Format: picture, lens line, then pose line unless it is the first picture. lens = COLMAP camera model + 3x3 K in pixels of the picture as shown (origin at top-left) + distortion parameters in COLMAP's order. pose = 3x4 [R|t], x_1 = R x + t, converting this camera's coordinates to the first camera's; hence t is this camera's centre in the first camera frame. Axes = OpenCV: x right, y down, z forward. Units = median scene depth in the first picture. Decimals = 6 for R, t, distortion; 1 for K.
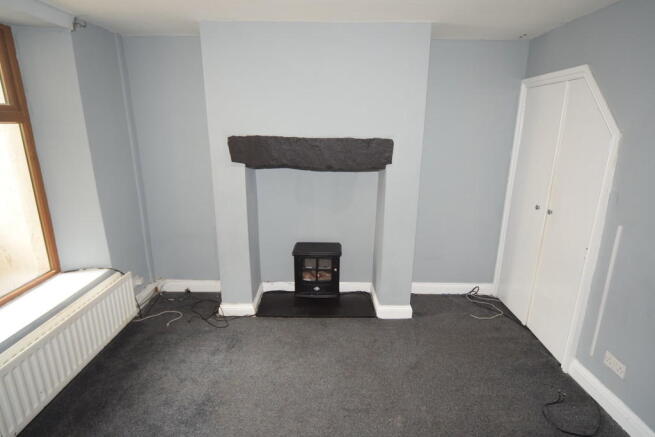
lens RADIAL K [[350.8, 0, 326.9], [0, 350.8, 216.5], [0, 0, 1]] dist [-0.003615, -0.000158]
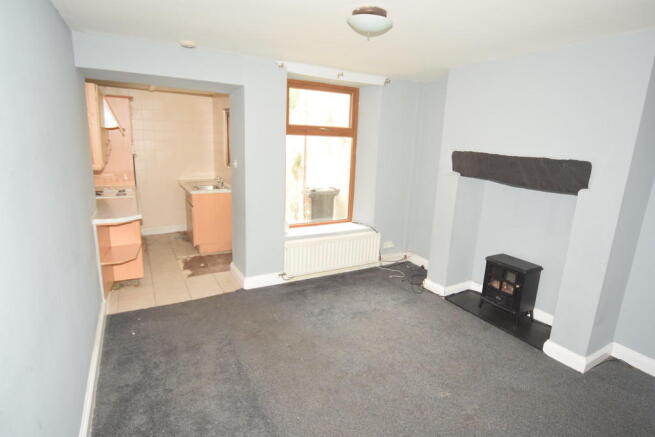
lens RADIAL K [[358.1, 0, 331.6], [0, 358.1, 227.7], [0, 0, 1]] dist [0.002721, 0.000526]
pose [[0.484647, 0.225337, -0.845187, 0.647629], [-0.248820, 0.961846, 0.113761, 0.004671], [0.838574, 0.155166, 0.522224, -0.017854]]
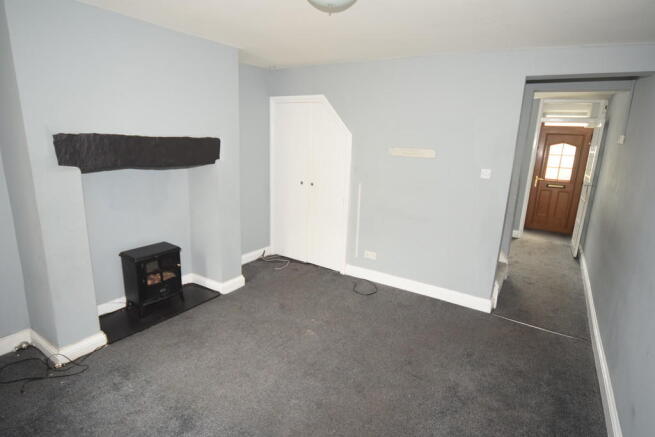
lens RADIAL K [[350.8, 0, 326.9], [0, 350.8, 216.5], [0, 0, 1]] dist [-0.003615, -0.000158]
pose [[0.552399, -0.179096, 0.814113, -0.589414], [0.182042, 0.978992, 0.091847, -0.003548], [-0.813459, 0.097466, 0.573397, 0.047705]]
